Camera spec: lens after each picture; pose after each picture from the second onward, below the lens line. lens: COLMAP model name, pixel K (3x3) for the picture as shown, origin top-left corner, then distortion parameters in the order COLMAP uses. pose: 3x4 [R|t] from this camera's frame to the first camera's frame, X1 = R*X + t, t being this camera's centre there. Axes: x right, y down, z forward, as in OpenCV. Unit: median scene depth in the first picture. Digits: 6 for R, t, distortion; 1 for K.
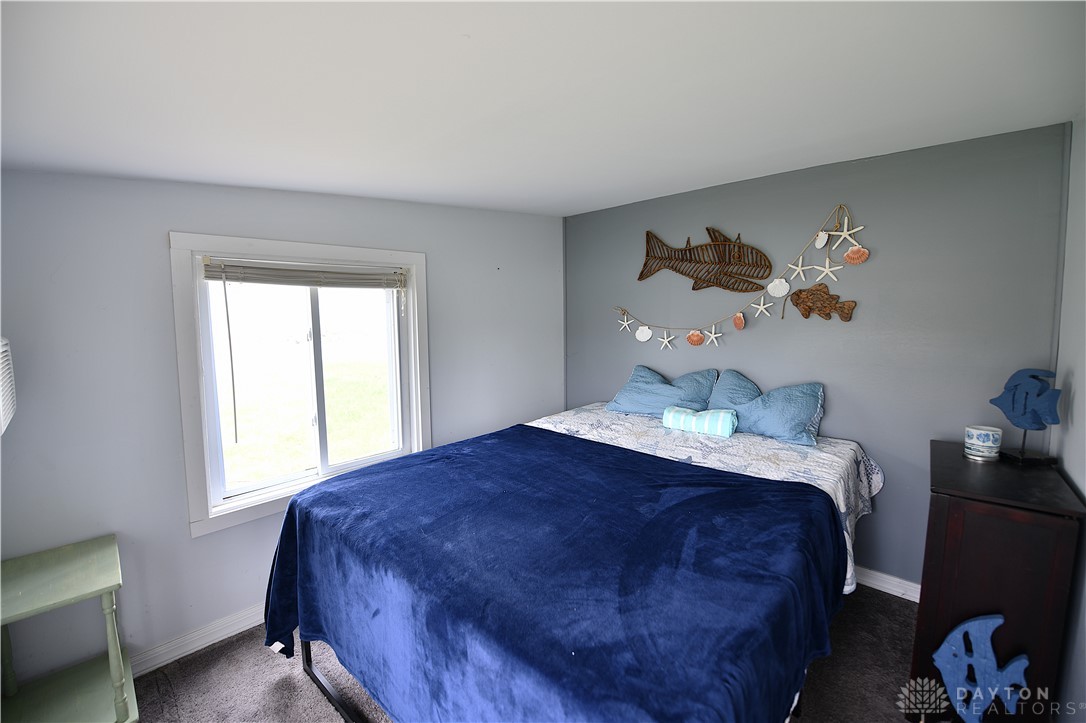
lens RADIAL K [[440.5, 0, 540.4], [0, 440.5, 355.9], [0, 0, 1]] dist [-0.014672, -0.000698]
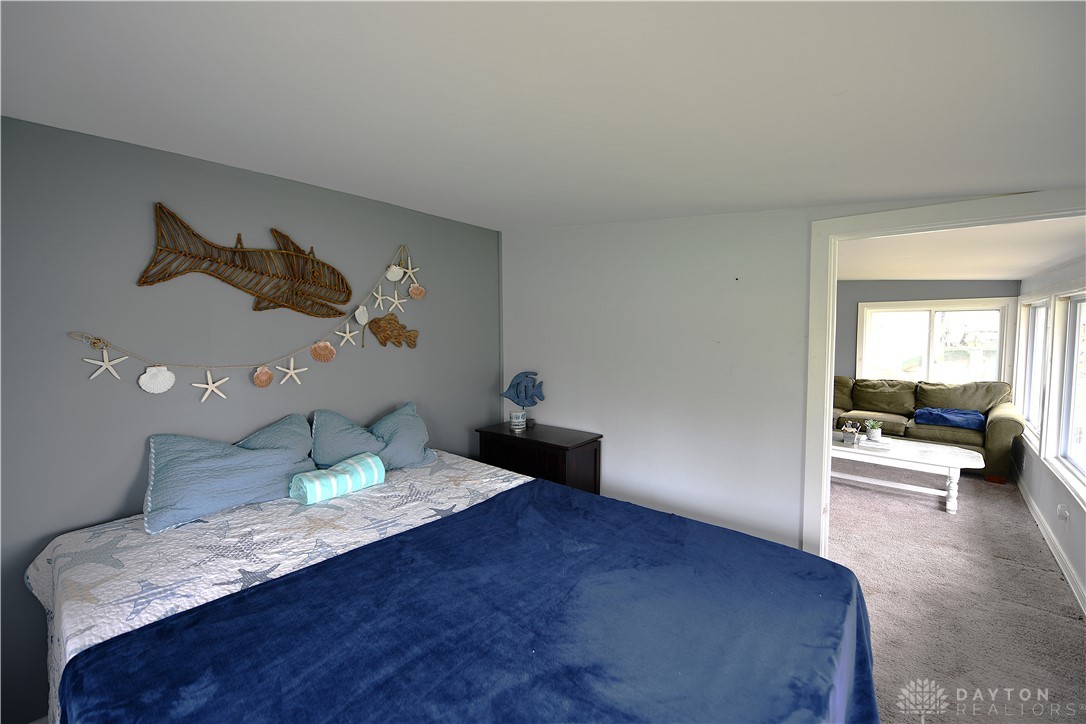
lens RADIAL K [[440.5, 0, 540.4], [0, 440.5, 356.4], [0, 0, 1]] dist [-0.014672, -0.000698]
pose [[-0.010070, -0.040696, 0.999121, -0.418946], [0.101464, 0.993973, 0.041509, -0.066655], [-0.994788, 0.101793, -0.005880, 0.631312]]
